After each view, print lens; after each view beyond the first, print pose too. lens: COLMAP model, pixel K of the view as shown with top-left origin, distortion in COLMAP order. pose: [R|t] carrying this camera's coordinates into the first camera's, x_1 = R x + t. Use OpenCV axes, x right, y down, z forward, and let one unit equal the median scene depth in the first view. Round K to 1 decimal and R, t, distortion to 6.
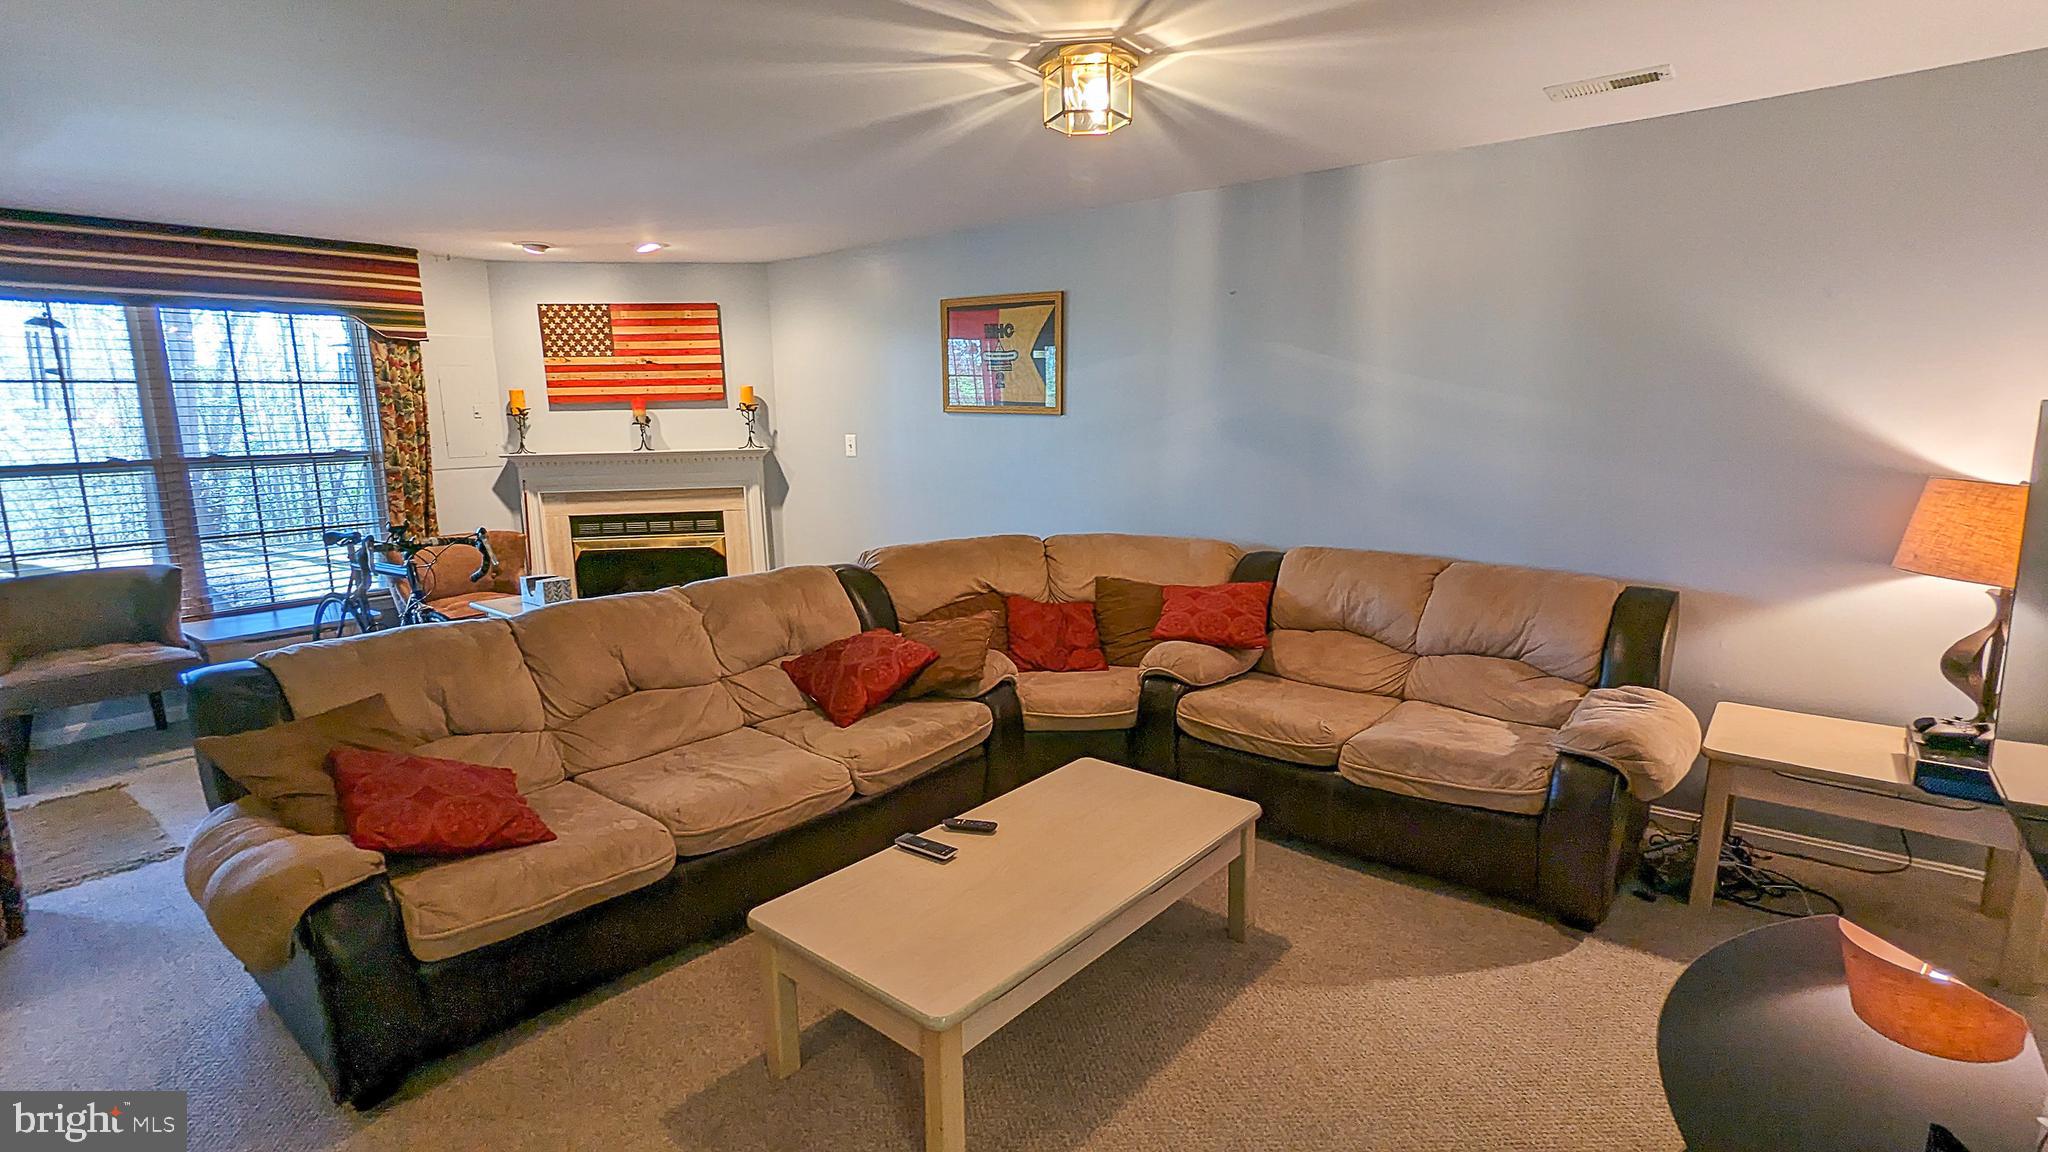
lens RADIAL K [[969.2, 0, 1036.5], [0, 969.2, 573.6], [0, 0, 1]] dist [0.003259, -0.000667]
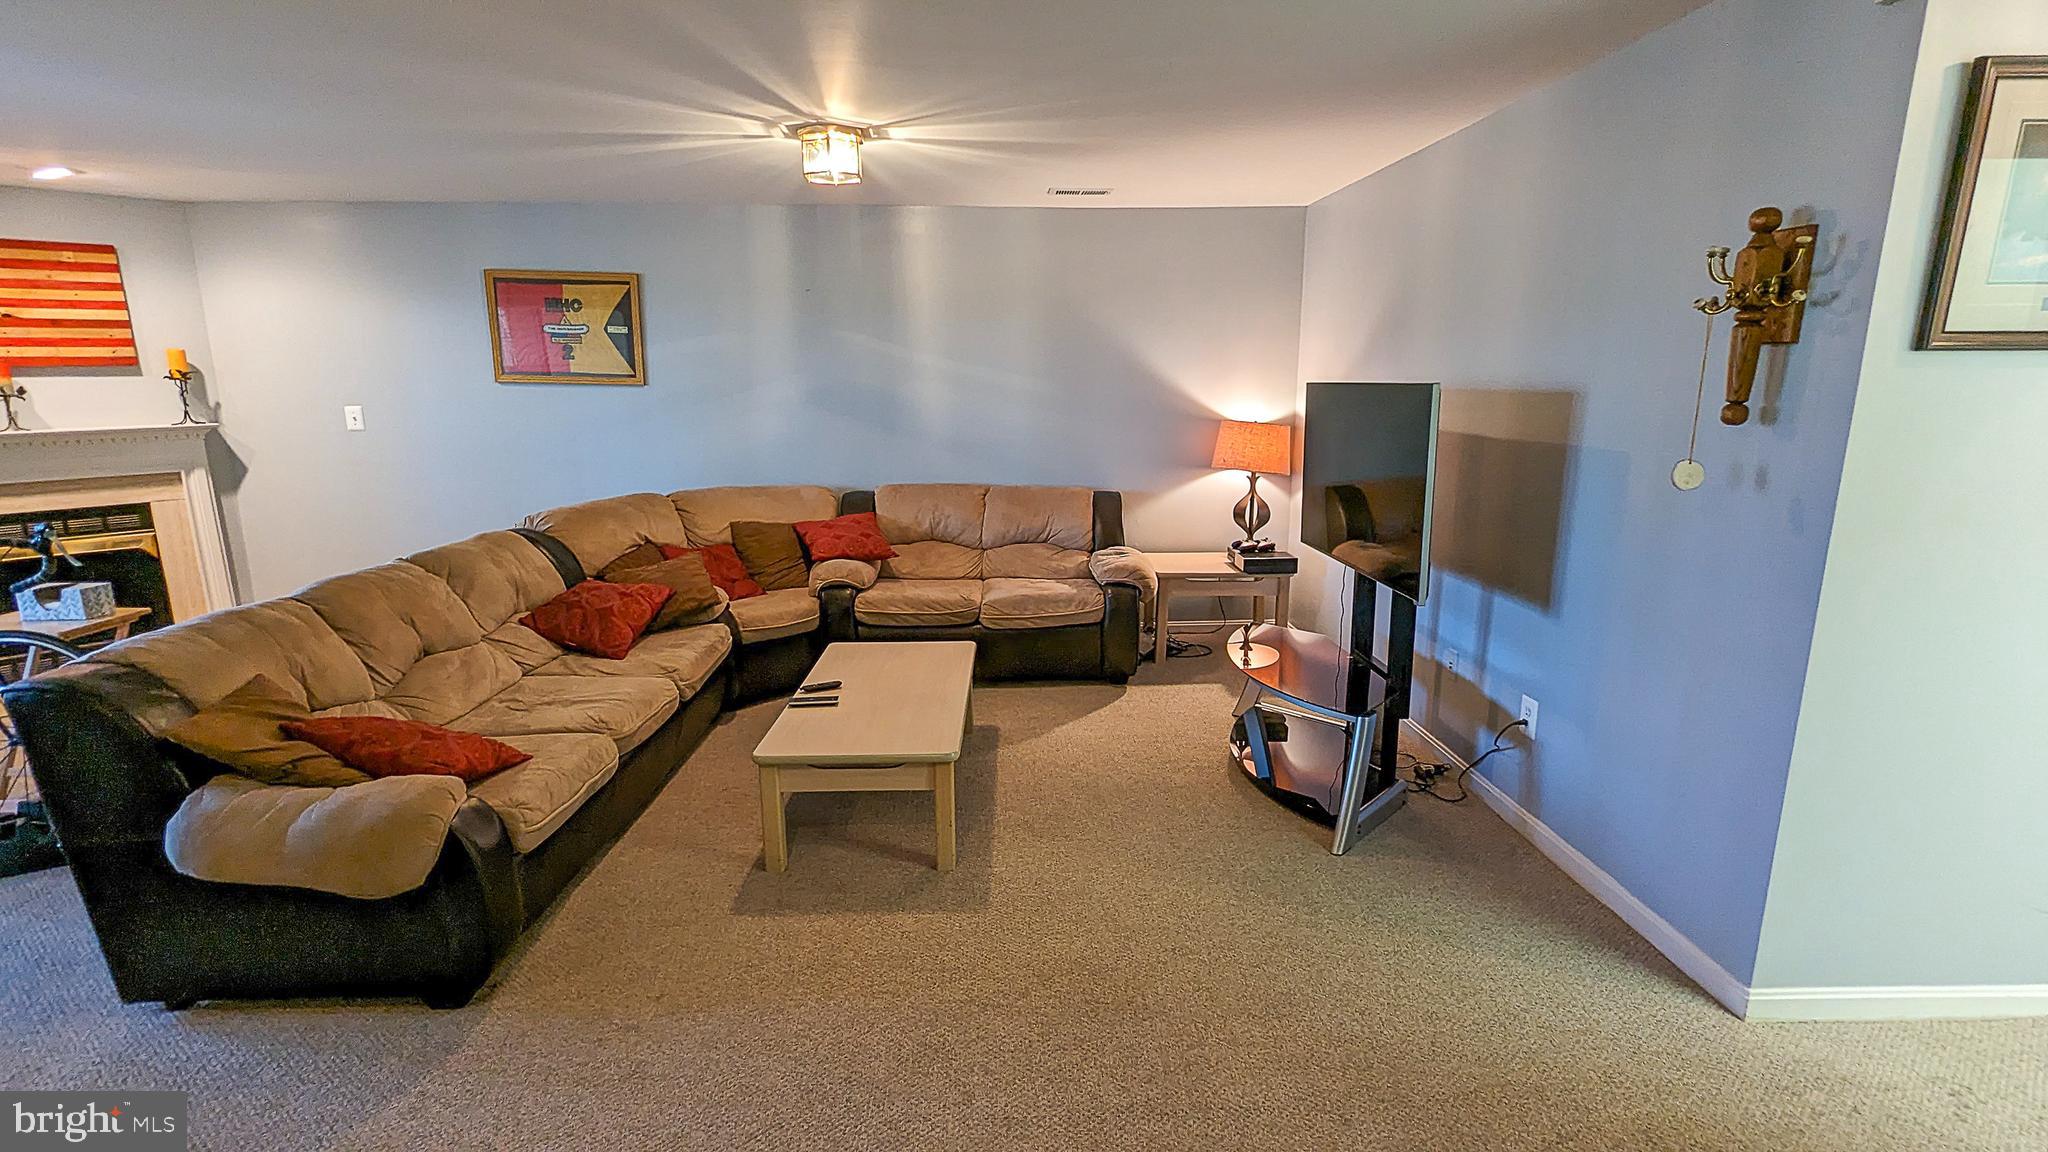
lens RADIAL K [[969.2, 0, 1032.2], [0, 969.2, 569.8], [0, 0, 1]] dist [0.003259, -0.000667]
pose [[0.756352, -0.120734, 0.642927, -0.362454], [0.103002, 0.992541, 0.065215, 0.018272], [-0.646005, 0.016897, 0.763146, -0.127628]]
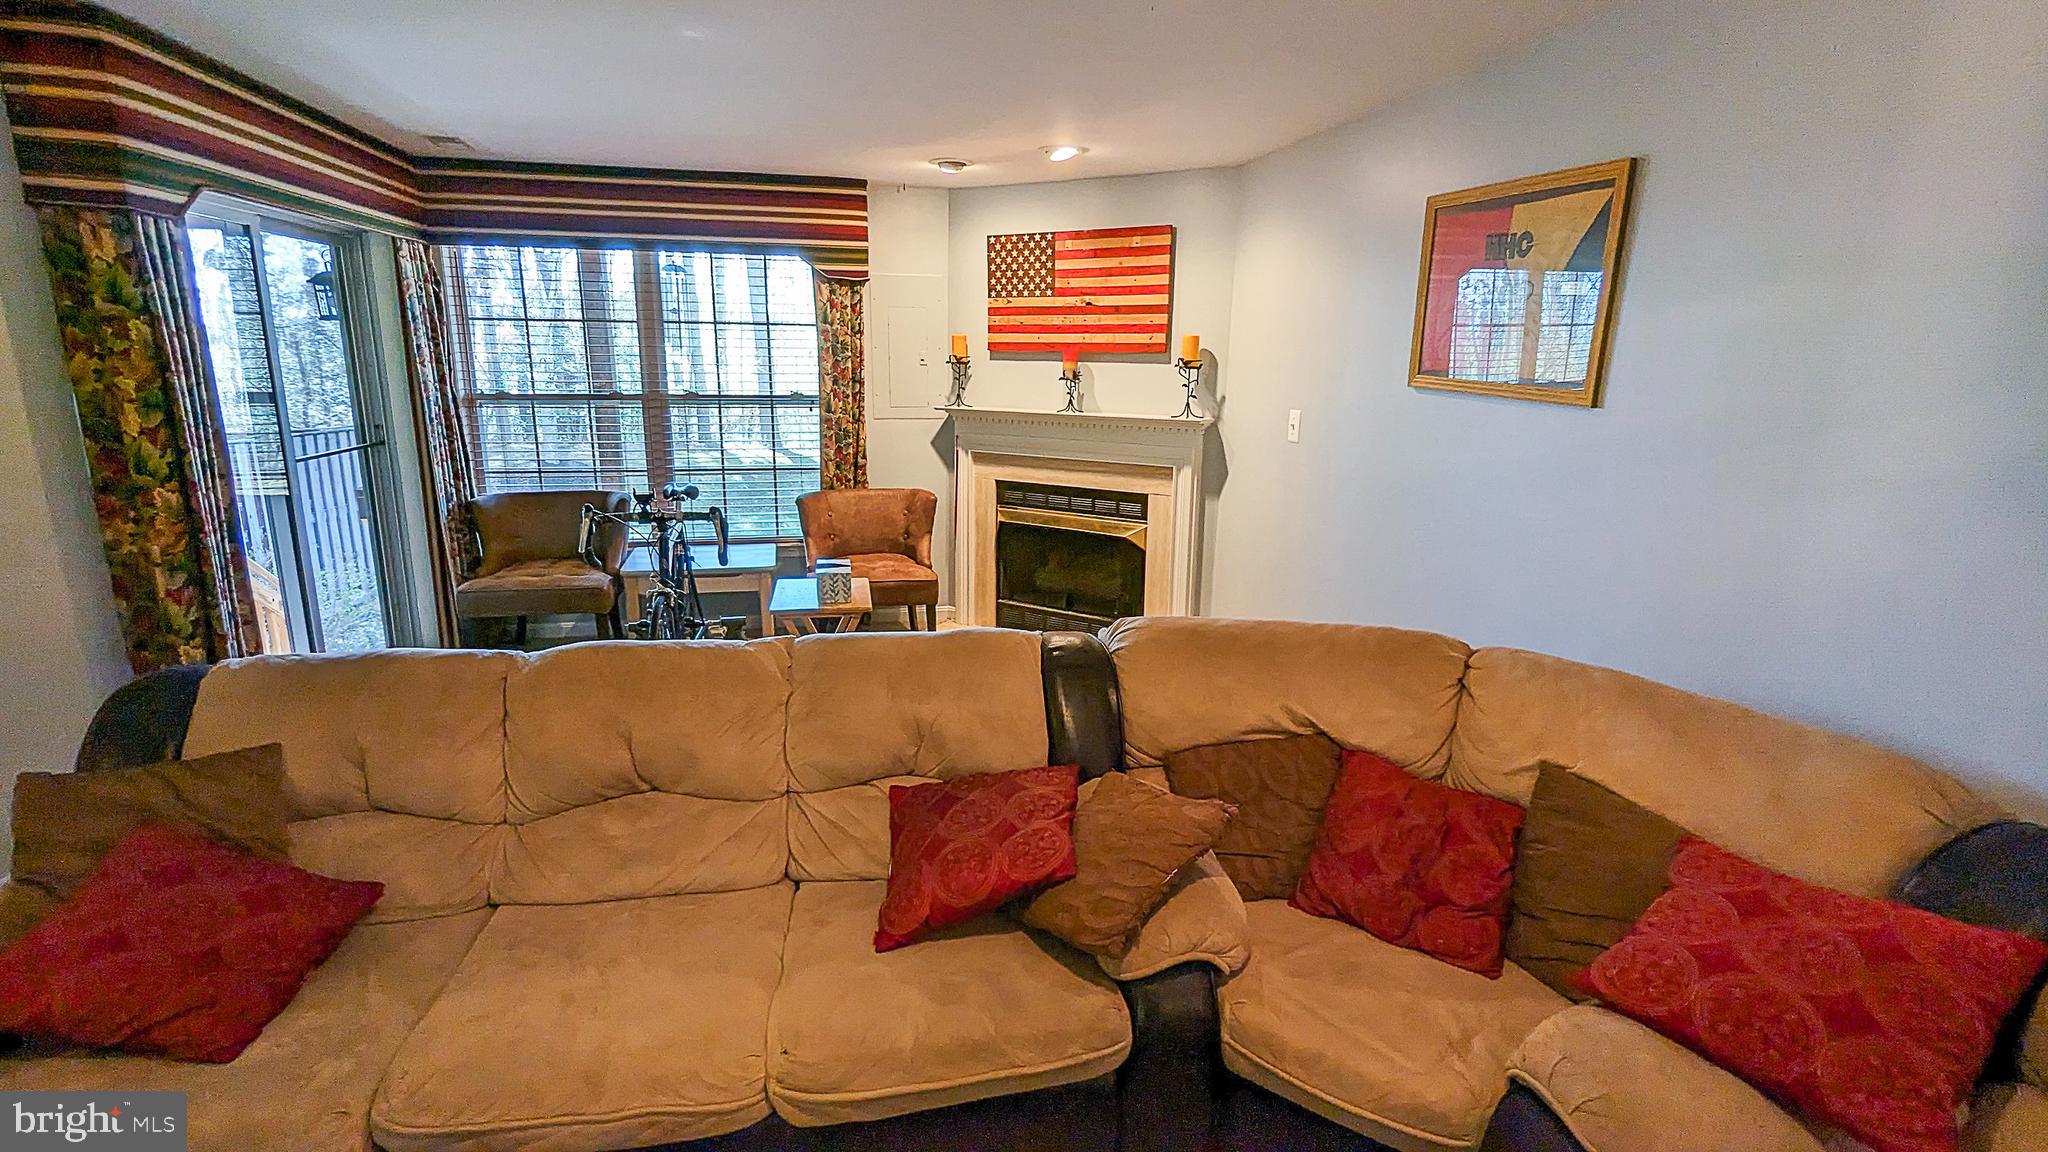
lens RADIAL K [[969.2, 0, 1031.3], [0, 969.2, 578.9], [0, 0, 1]] dist [0.003259, -0.000667]
pose [[0.774435, 0.172961, -0.608551, 0.118549], [-0.134478, 0.984926, 0.108799, -0.086120], [0.618195, -0.002421, 0.786021, 0.392355]]
